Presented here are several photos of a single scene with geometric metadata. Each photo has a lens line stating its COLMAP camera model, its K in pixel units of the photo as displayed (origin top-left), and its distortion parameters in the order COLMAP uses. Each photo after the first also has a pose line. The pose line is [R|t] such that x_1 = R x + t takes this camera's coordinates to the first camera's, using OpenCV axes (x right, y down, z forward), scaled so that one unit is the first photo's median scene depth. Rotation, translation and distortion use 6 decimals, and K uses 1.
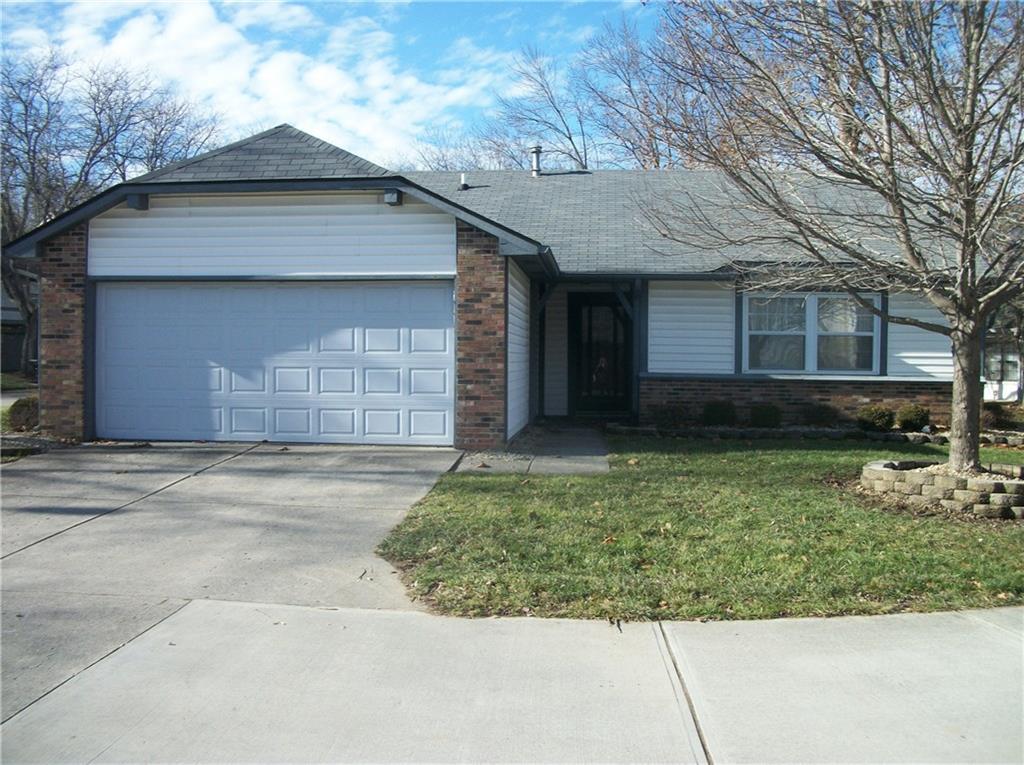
lens RADIAL K [[969.9, 0, 512.0], [0, 969.9, 382.5], [0, 0, 1]] dist [-0.123908, -0.004641]
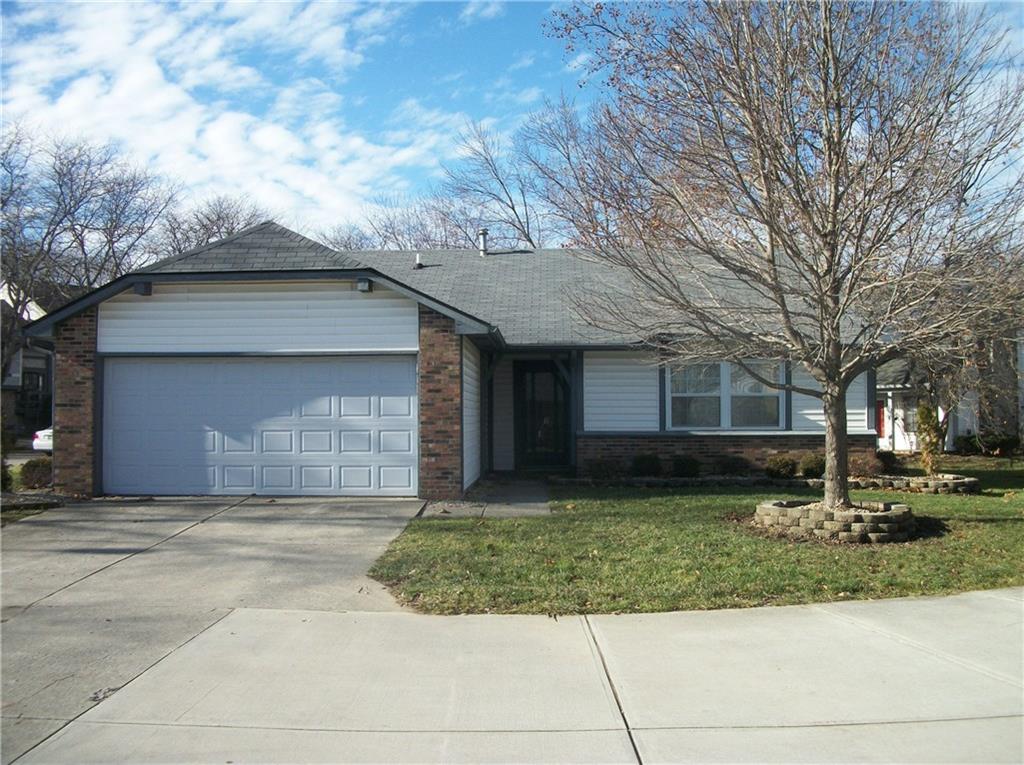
lens RADIAL K [[969.9, 0, 512.0], [0, 969.9, 382.5], [0, 0, 1]] dist [-0.123908, -0.004641]
pose [[0.998329, -0.010597, 0.056804, -0.011724], [0.013988, 0.998122, -0.059646, -0.000500], [-0.056066, 0.060341, 0.996602, -0.182202]]
